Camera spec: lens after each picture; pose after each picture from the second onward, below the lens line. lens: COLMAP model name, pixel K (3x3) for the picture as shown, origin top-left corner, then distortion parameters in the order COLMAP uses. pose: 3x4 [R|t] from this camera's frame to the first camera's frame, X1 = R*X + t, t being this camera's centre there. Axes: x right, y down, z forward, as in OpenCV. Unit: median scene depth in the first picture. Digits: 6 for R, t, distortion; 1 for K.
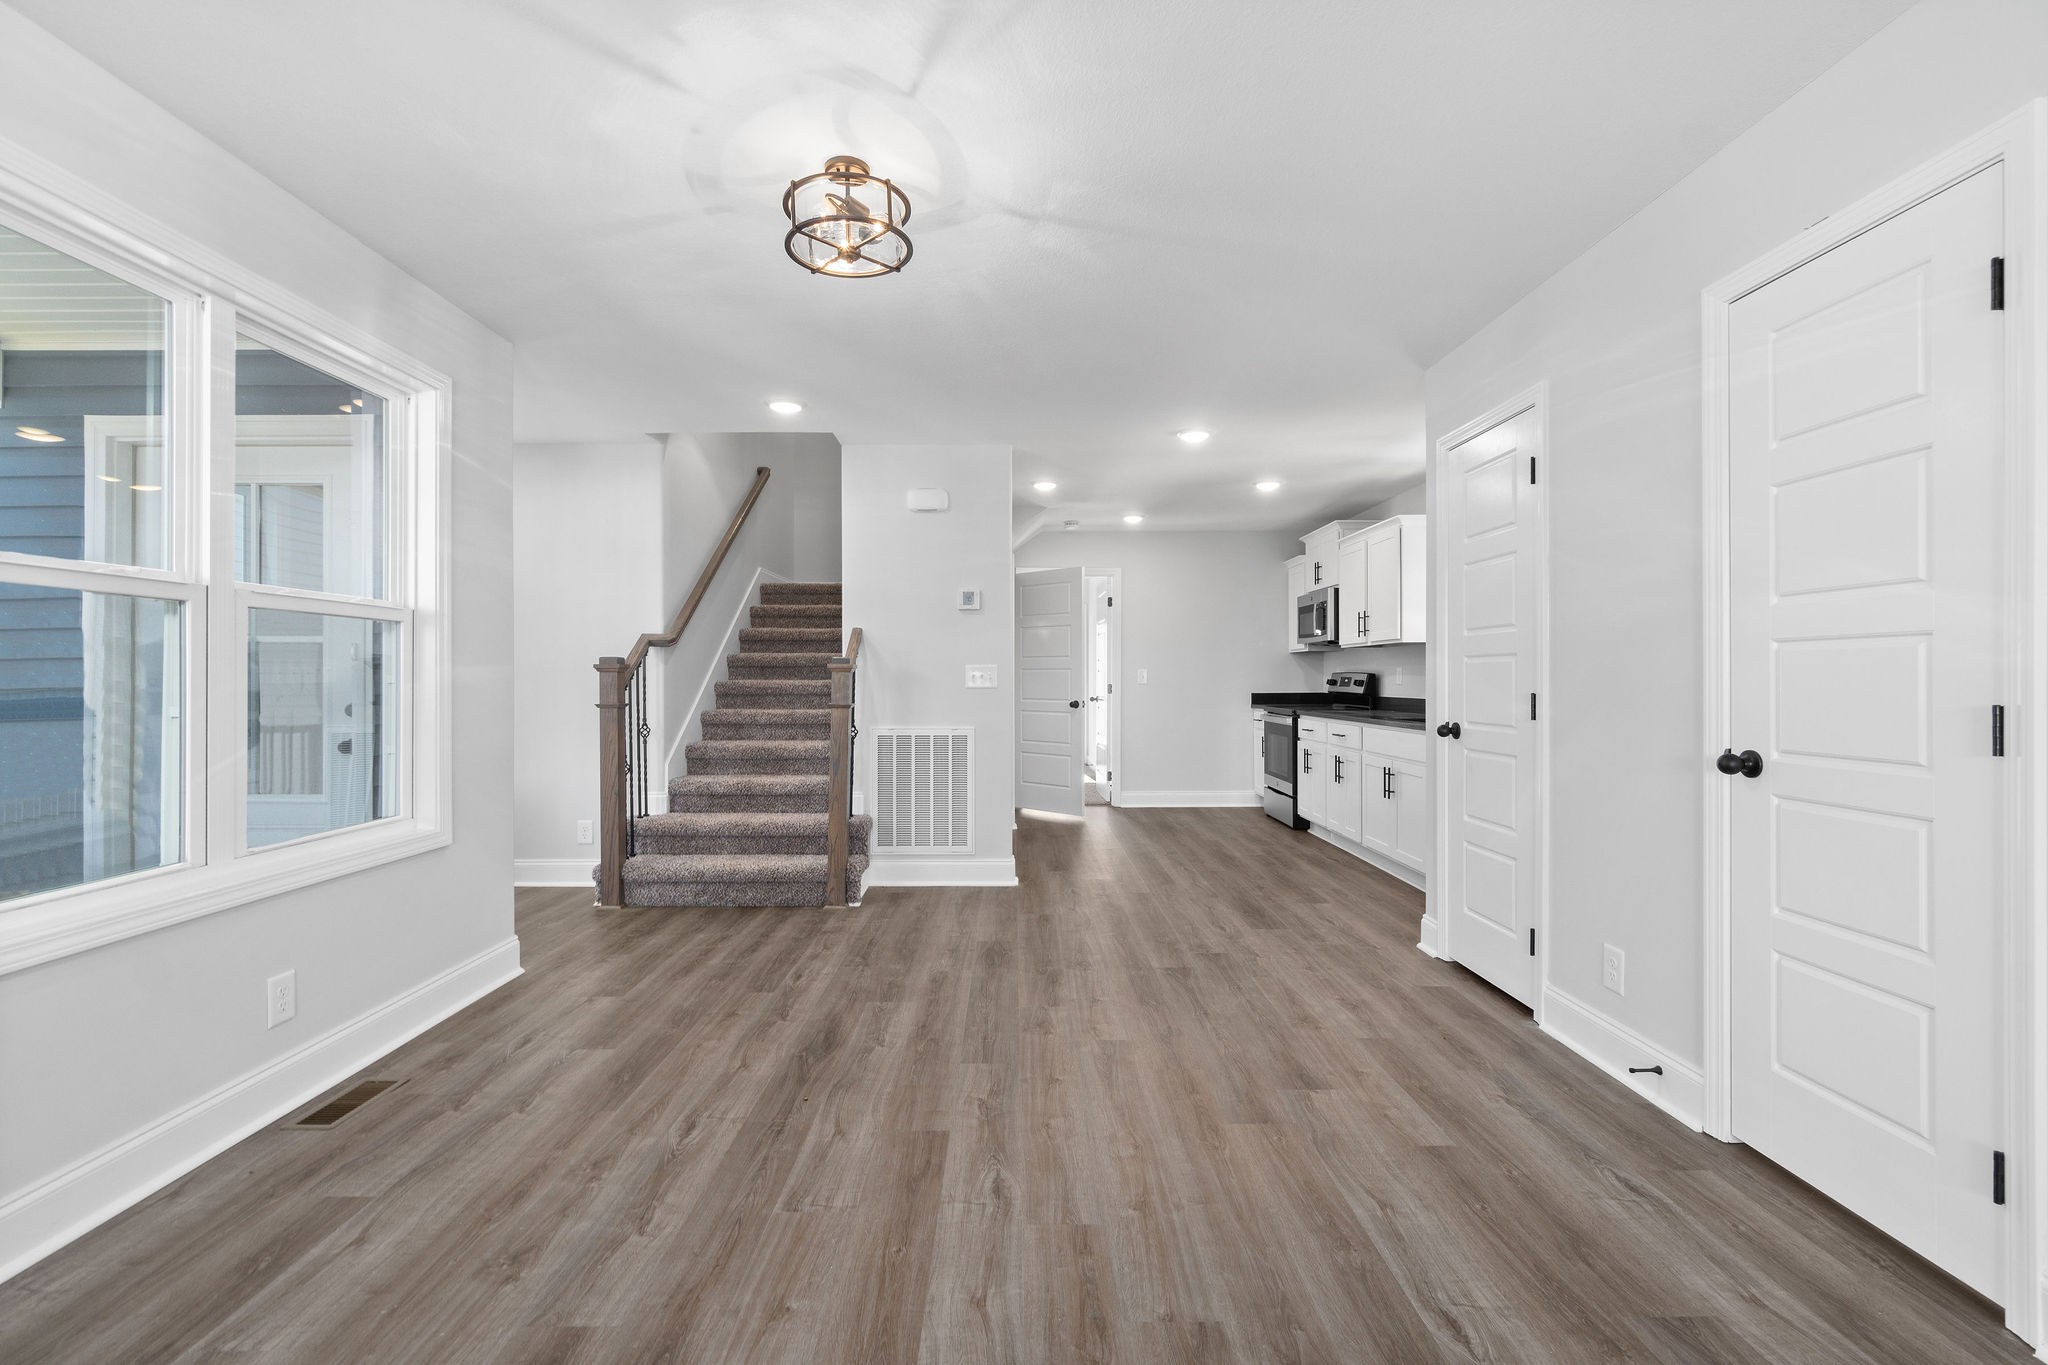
lens RADIAL K [[886.5, 0, 1017.6], [0, 886.5, 677.6], [0, 0, 1]] dist [-0.004489, 0.000936]
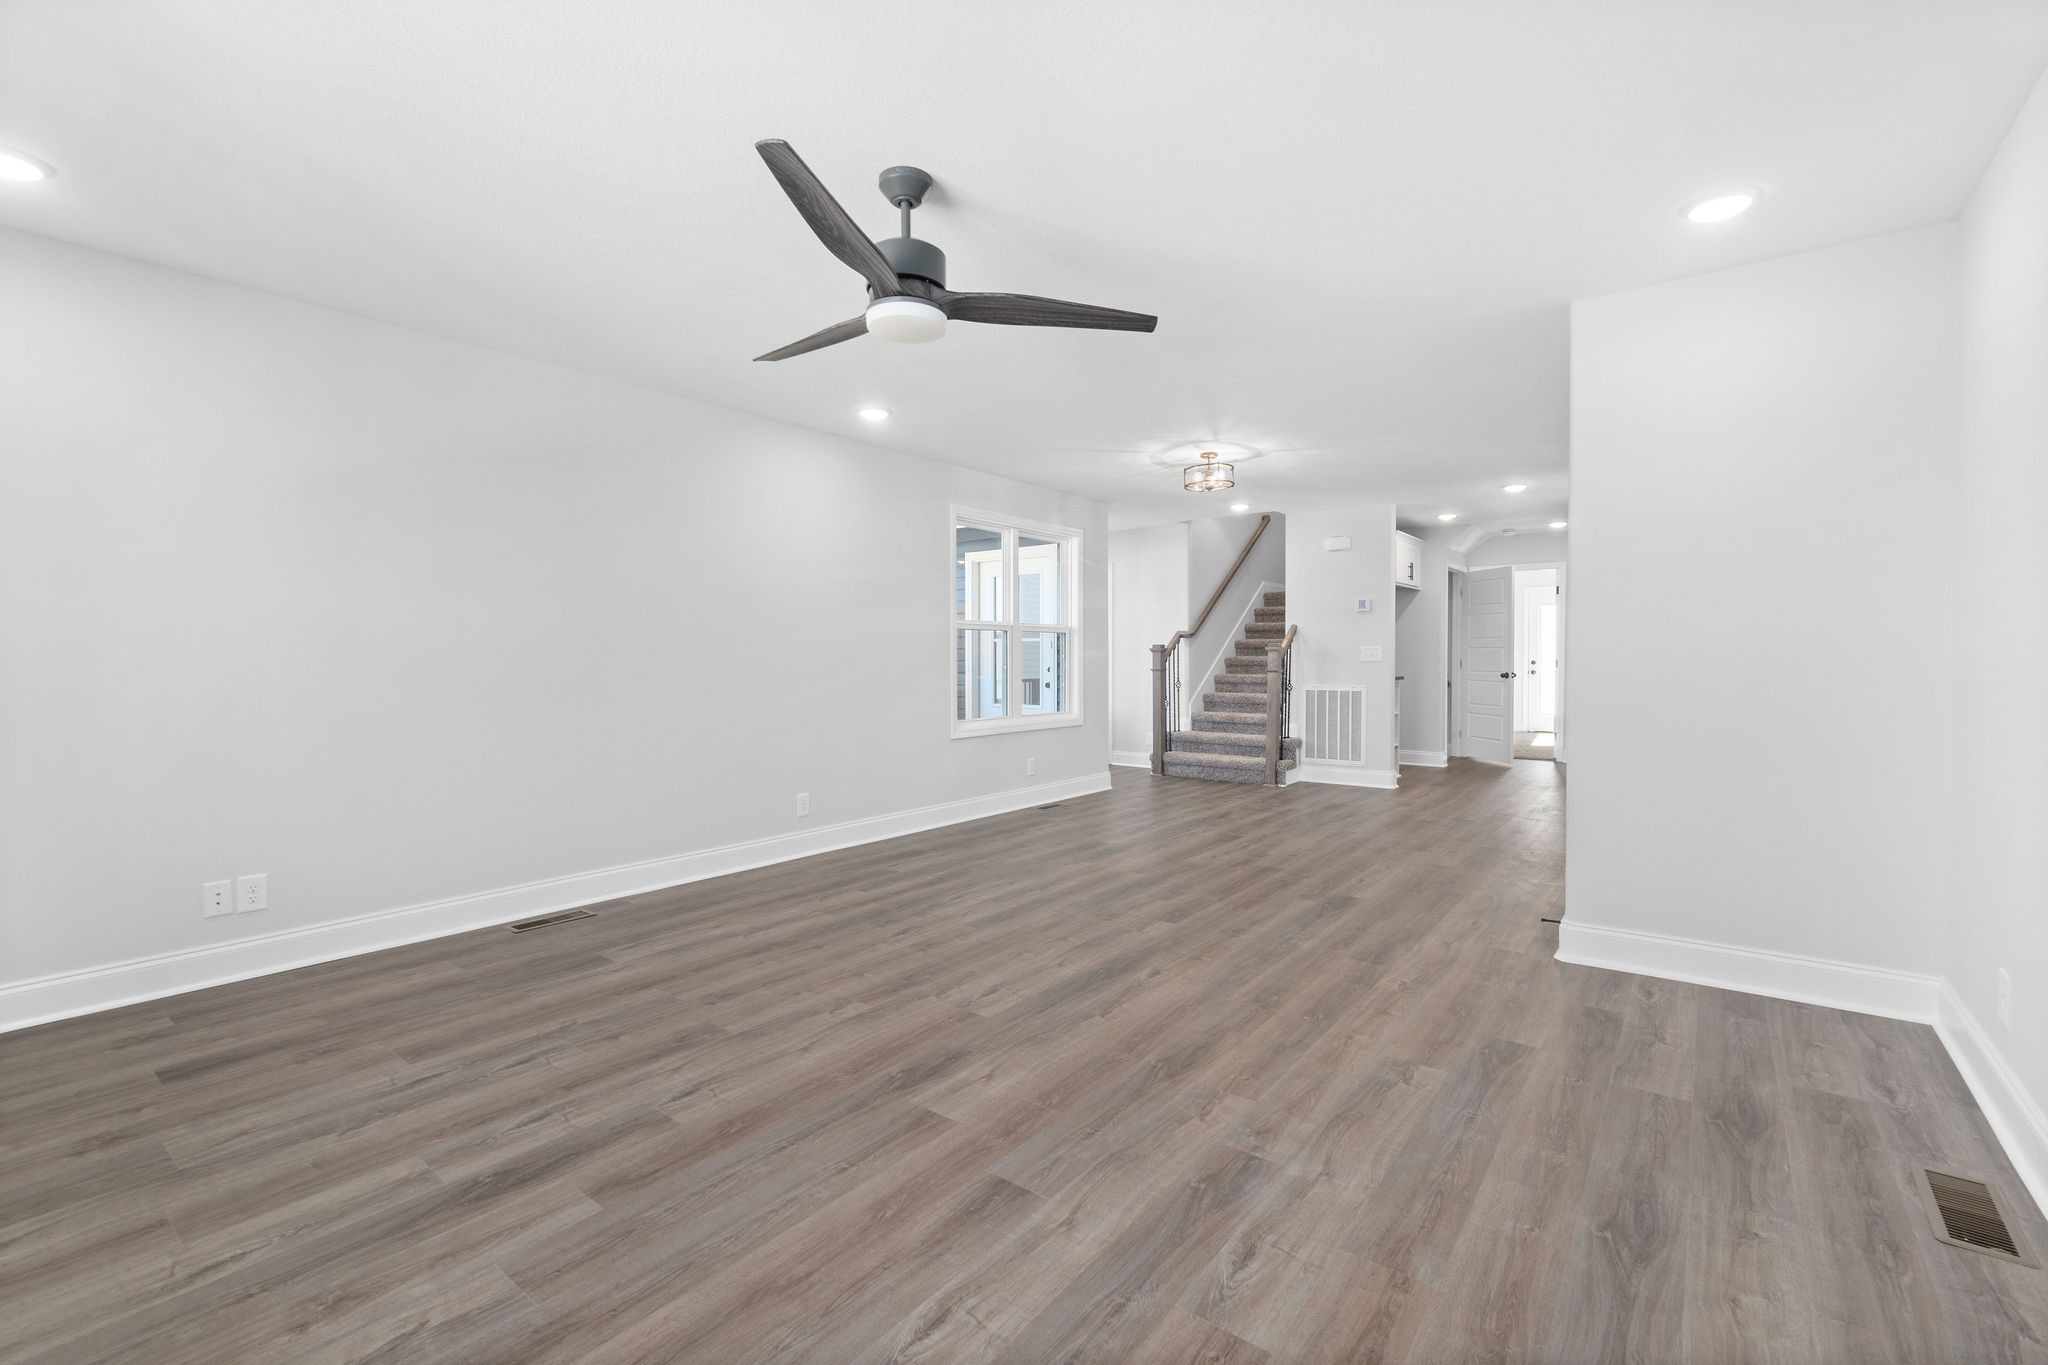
lens RADIAL K [[886.5, 0, 1030.6], [0, 886.5, 682.6], [0, 0, 1]] dist [-0.004489, 0.000936]
pose [[0.790297, 0.016373, -0.612505, 0.463003], [0.003498, 0.999506, 0.031231, -0.001814], [0.612714, -0.026824, 0.789849, -0.635393]]
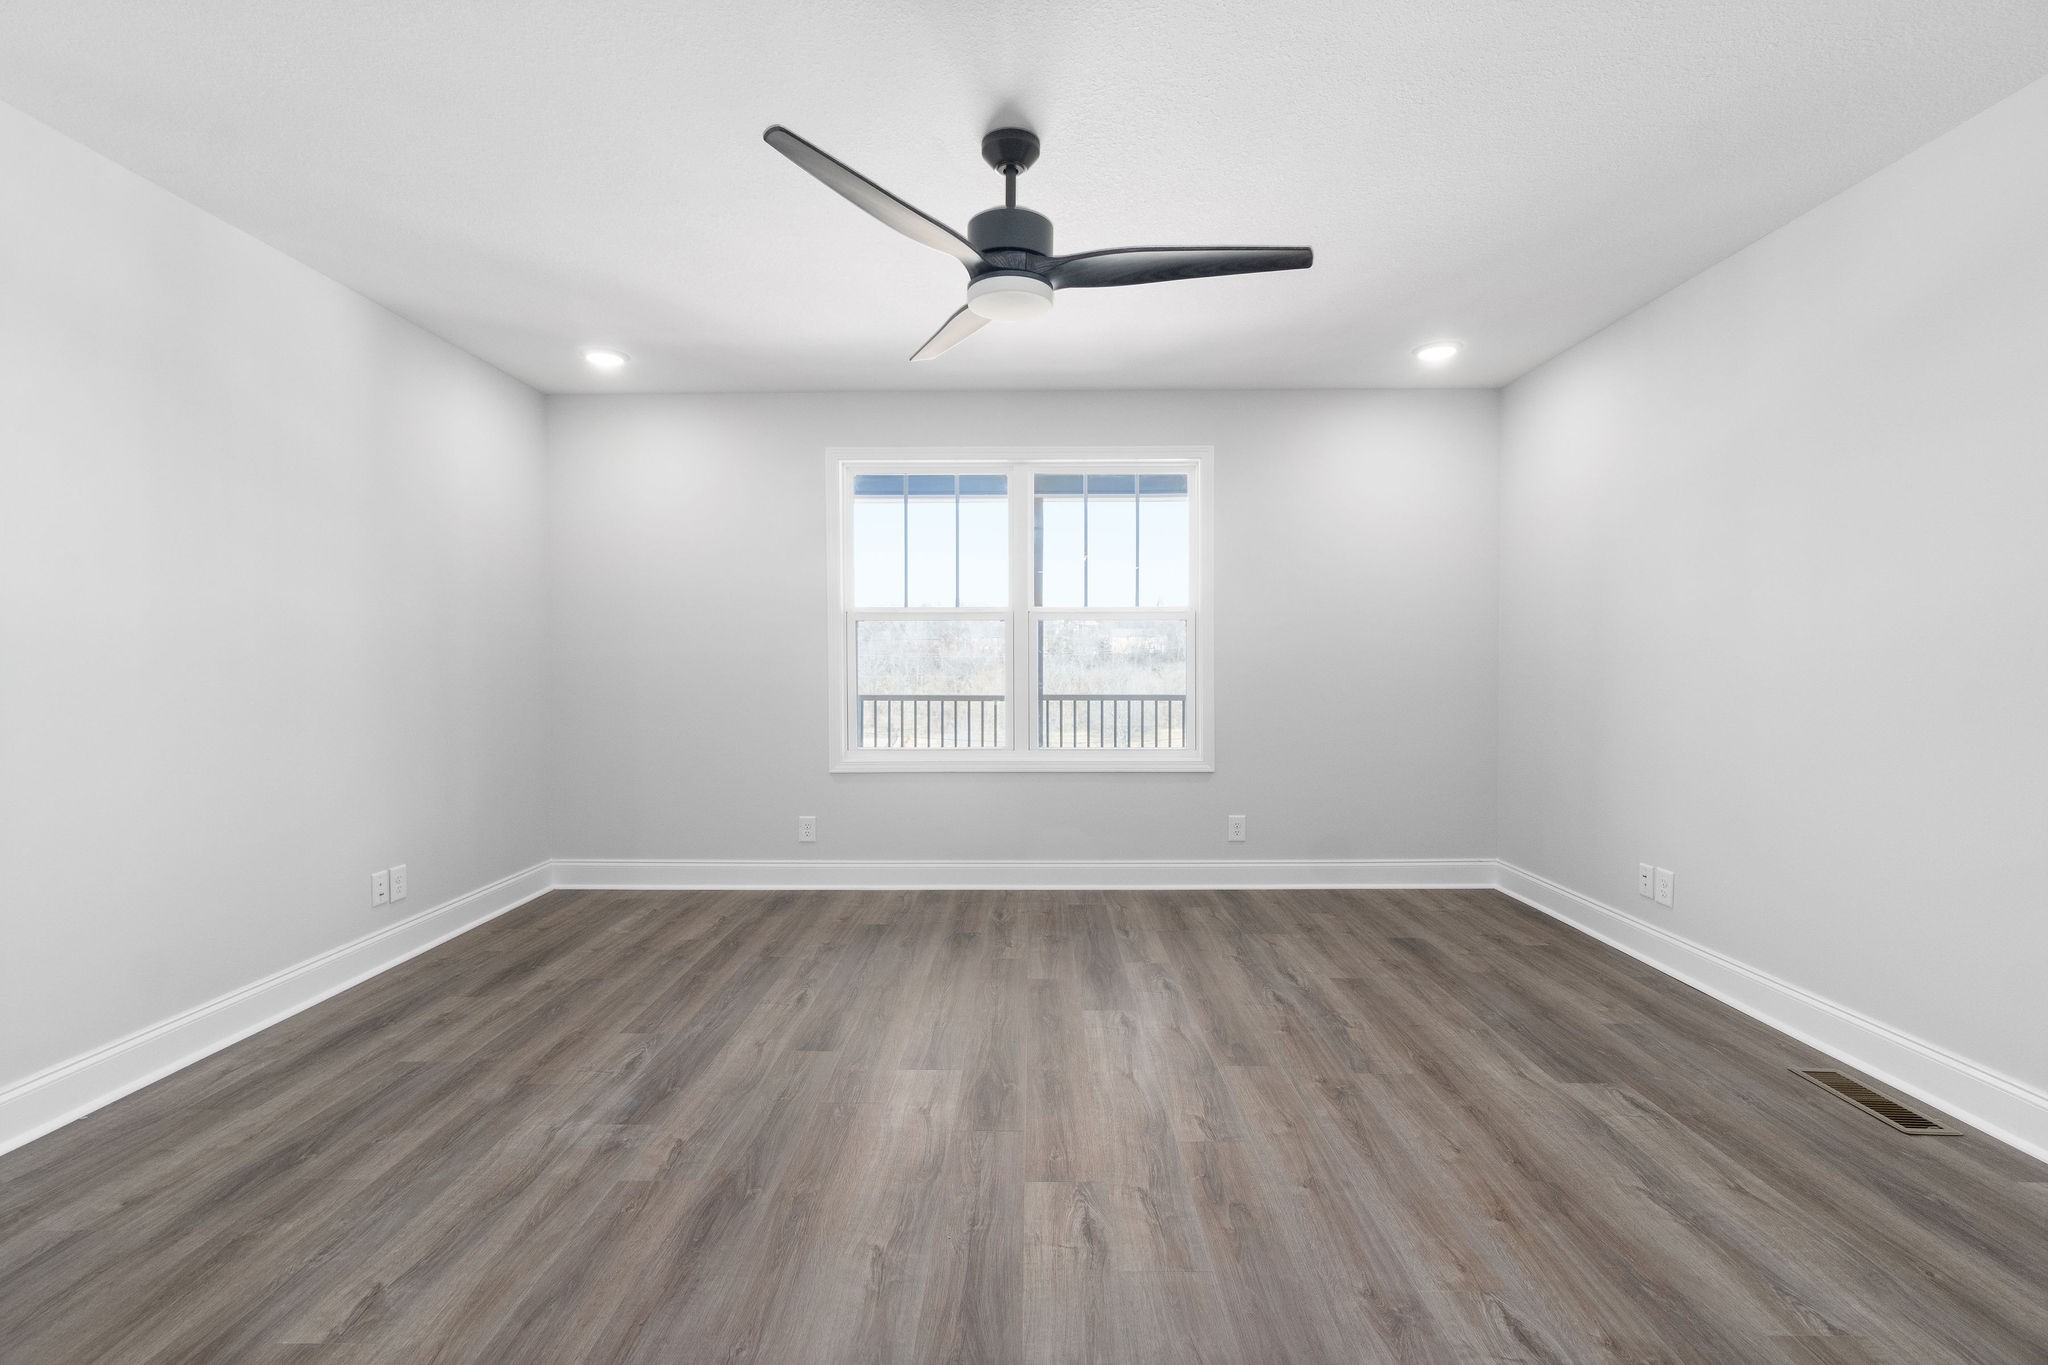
lens RADIAL K [[886.5, 0, 1019.4], [0, 886.5, 683.0], [0, 0, 1]] dist [-0.004489, 0.000936]
pose [[-0.999830, 0.002292, 0.018314, 0.073810], [0.002743, 0.999693, 0.024638, 0.000700], [-0.018252, 0.024684, -0.999529, 0.216068]]
